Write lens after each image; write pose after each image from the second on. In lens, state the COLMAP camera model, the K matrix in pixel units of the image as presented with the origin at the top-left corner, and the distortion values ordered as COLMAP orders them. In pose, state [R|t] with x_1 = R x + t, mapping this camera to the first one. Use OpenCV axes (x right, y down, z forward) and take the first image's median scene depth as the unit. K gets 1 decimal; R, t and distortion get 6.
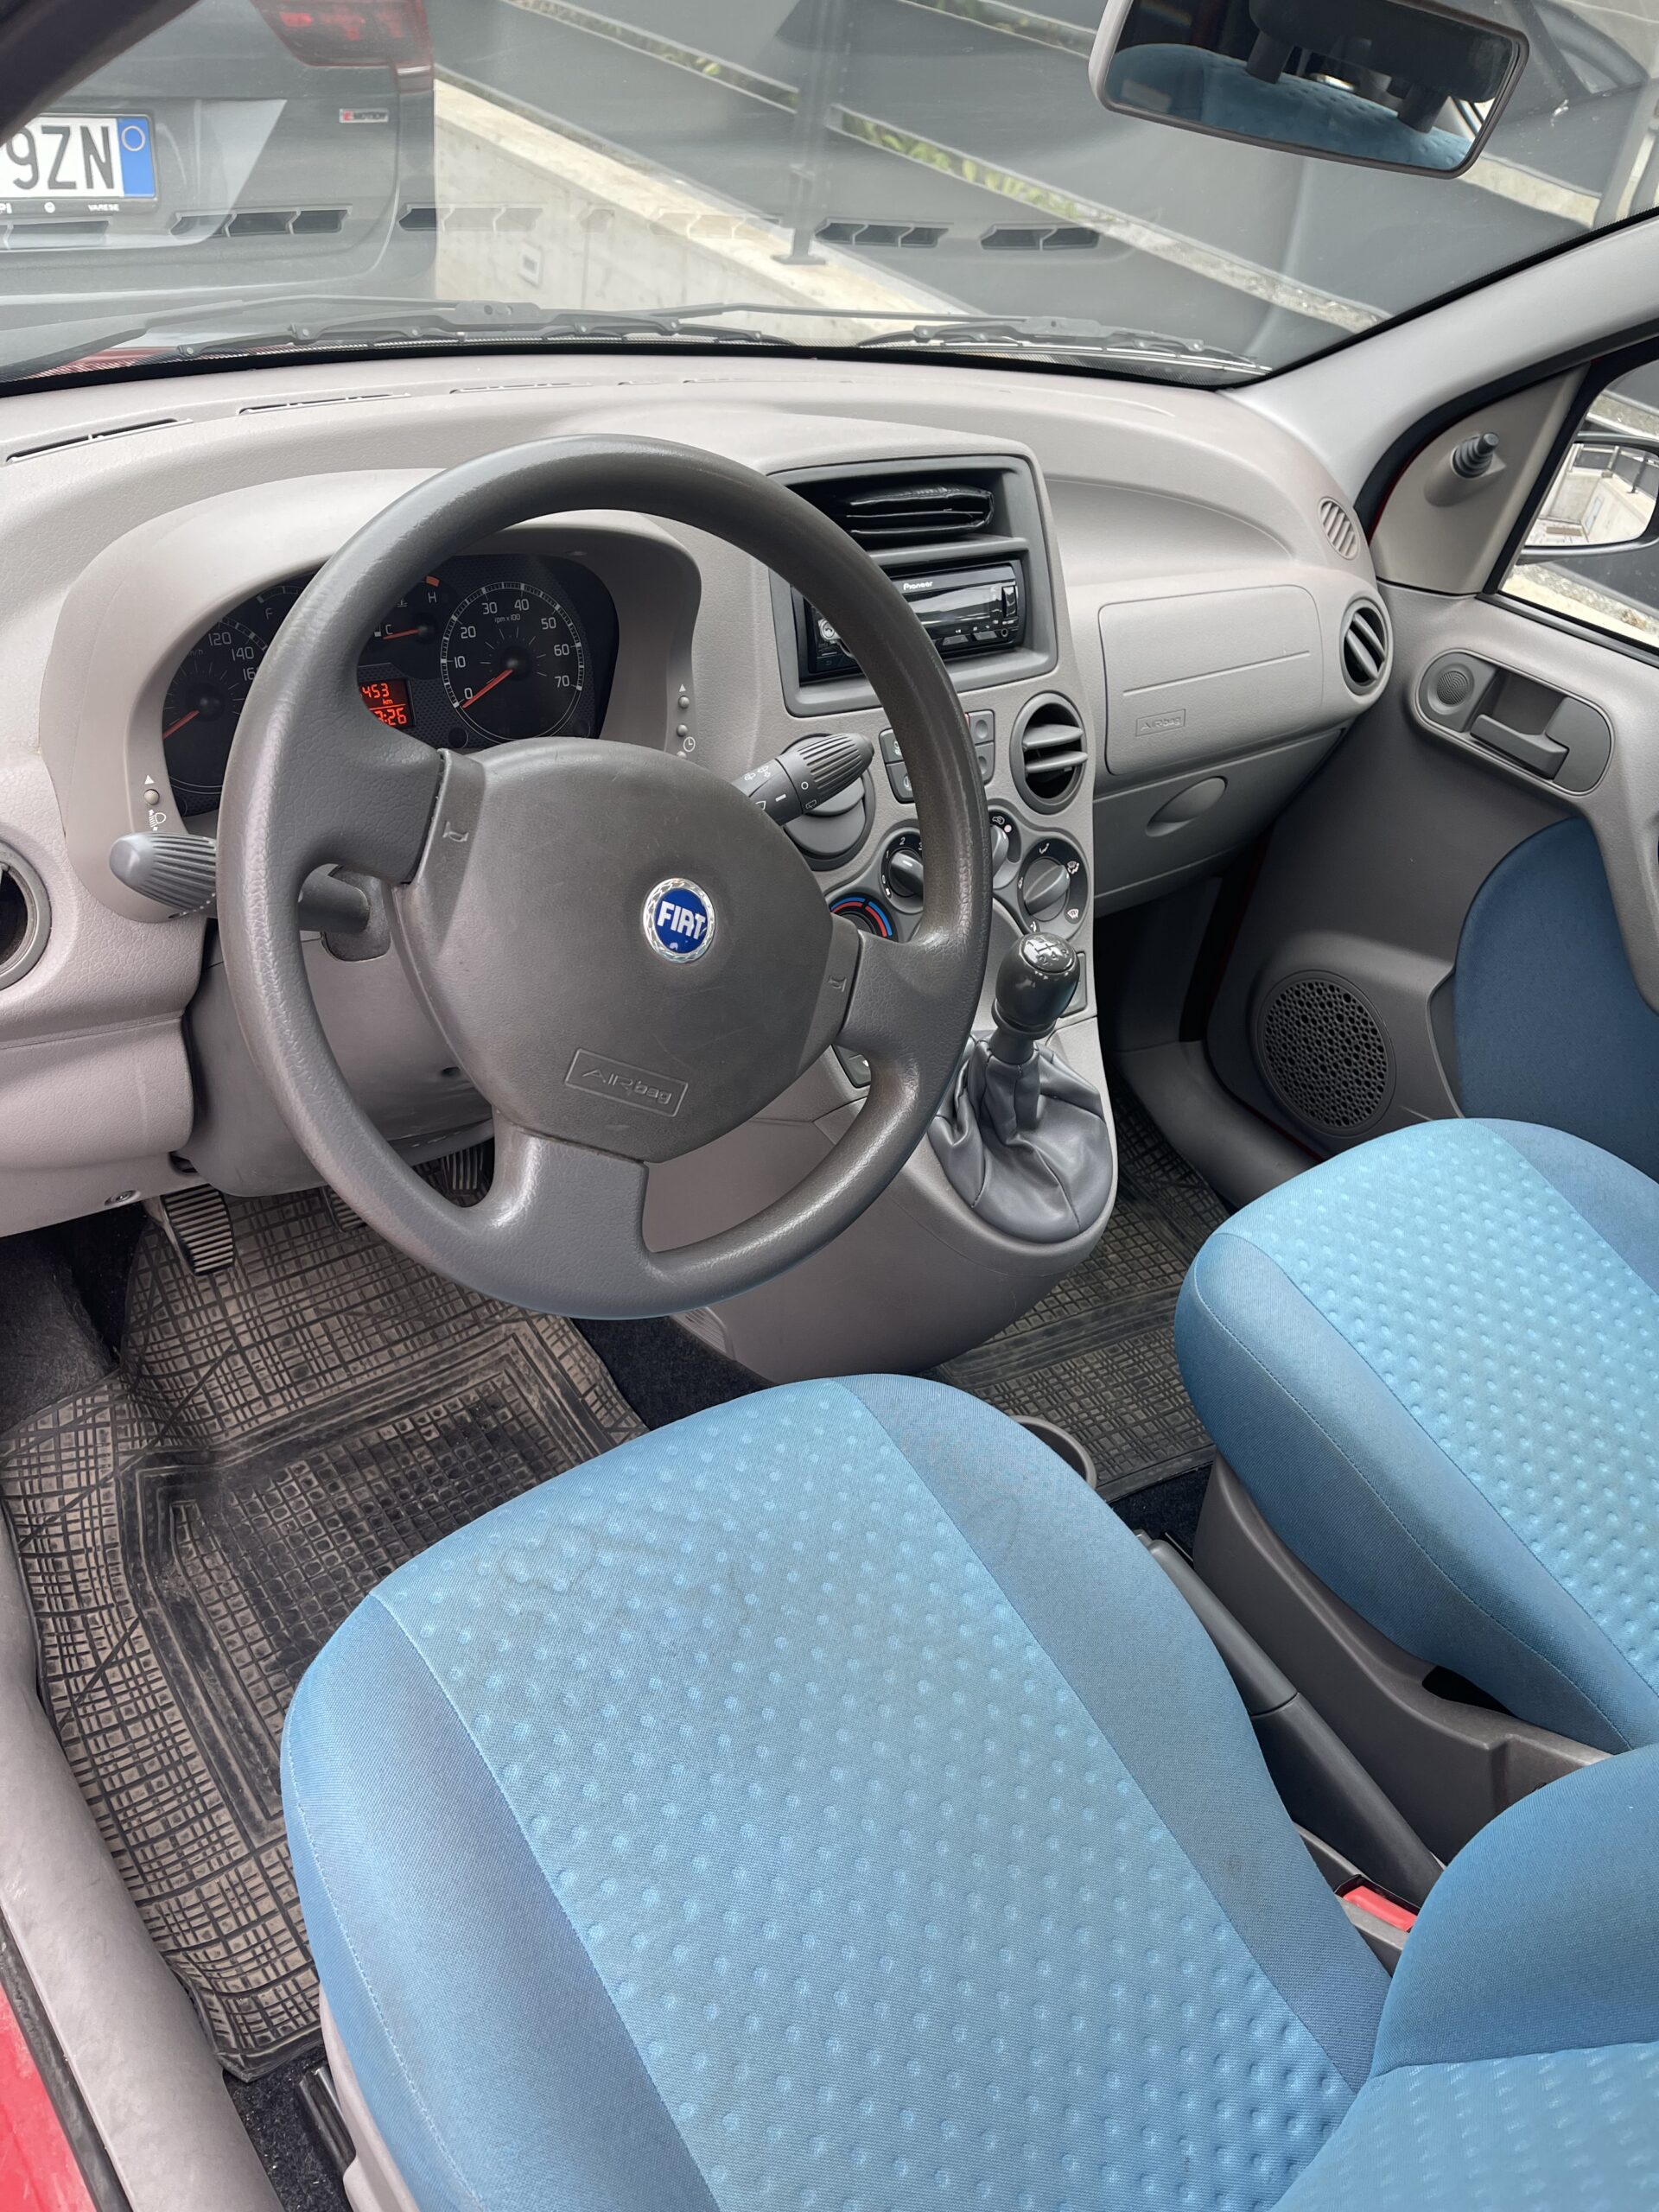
lens RADIAL K [[1685.0, 0, 829.5], [0, 1685.0, 1106.0], [0, 0, 1]] dist [0.037554, -0.031468]
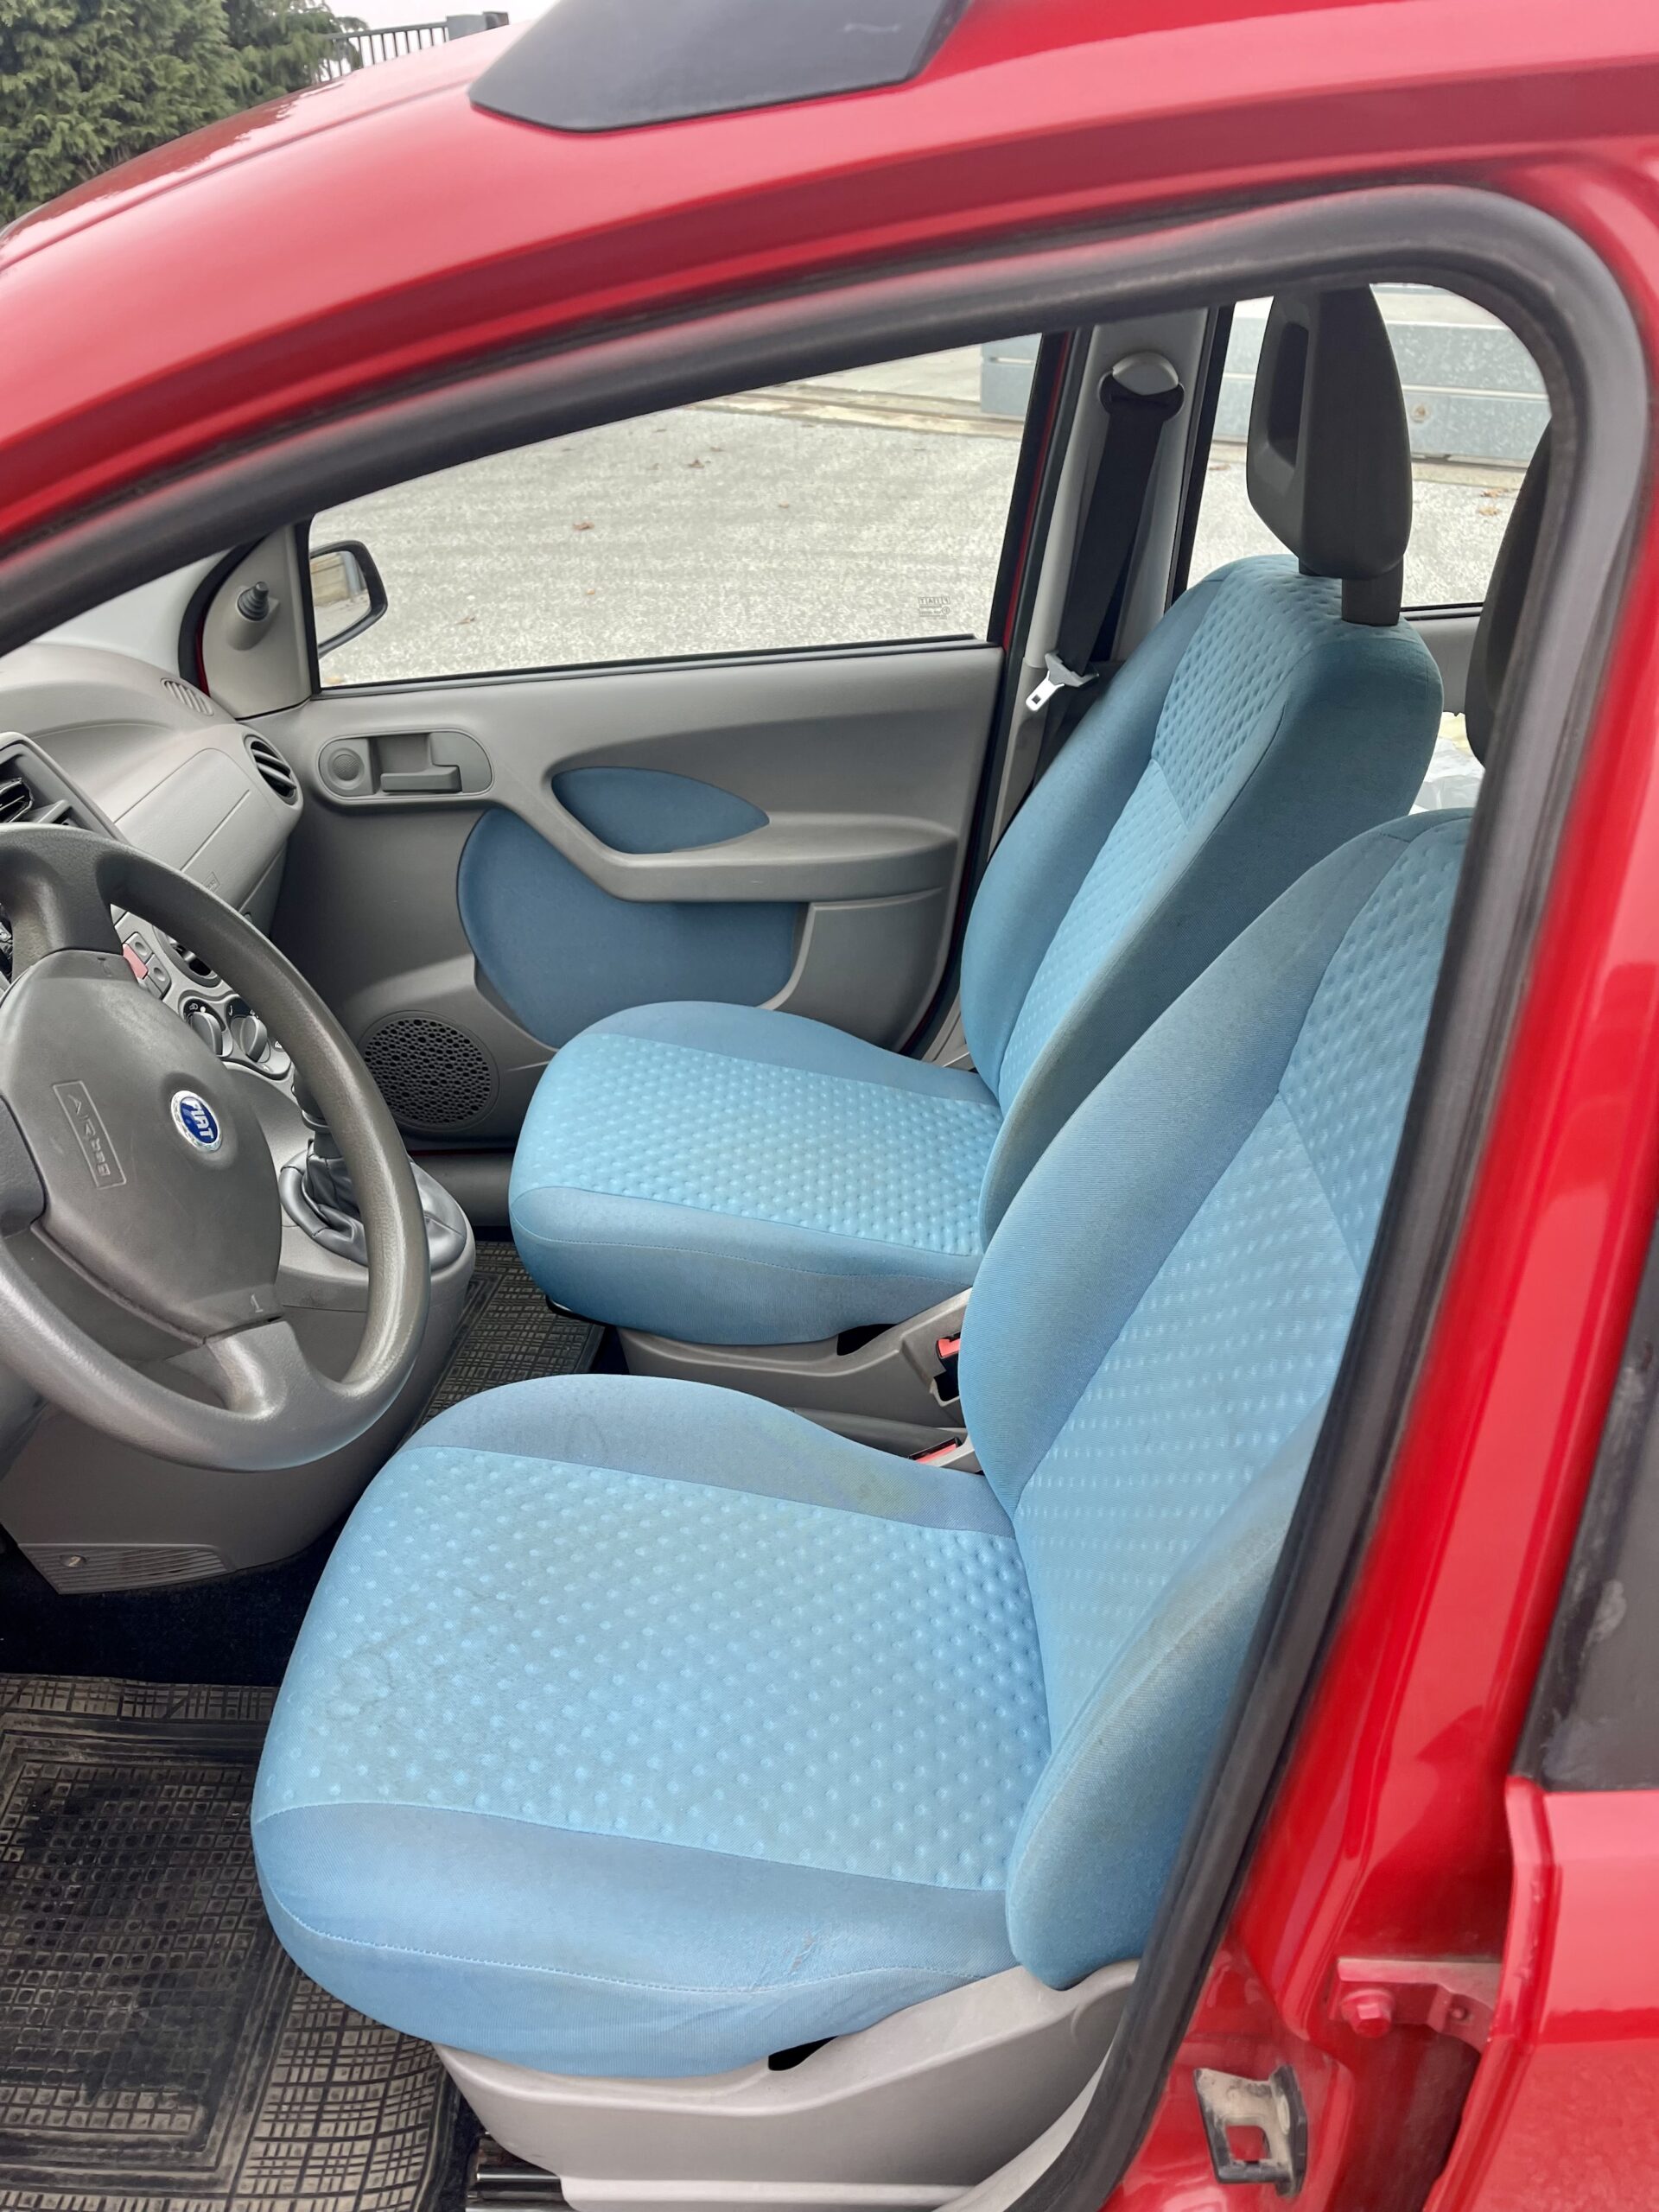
lens RADIAL K [[1677.2, 0, 829.5], [0, 1677.2, 1106.0], [0, 0, 1]] dist [-0.001200, -0.004651]
pose [[0.620120, -0.542694, 0.566511, -0.265394], [0.574588, 0.805851, 0.143010, -0.022076], [-0.534134, 0.236827, 0.811550, -0.135269]]
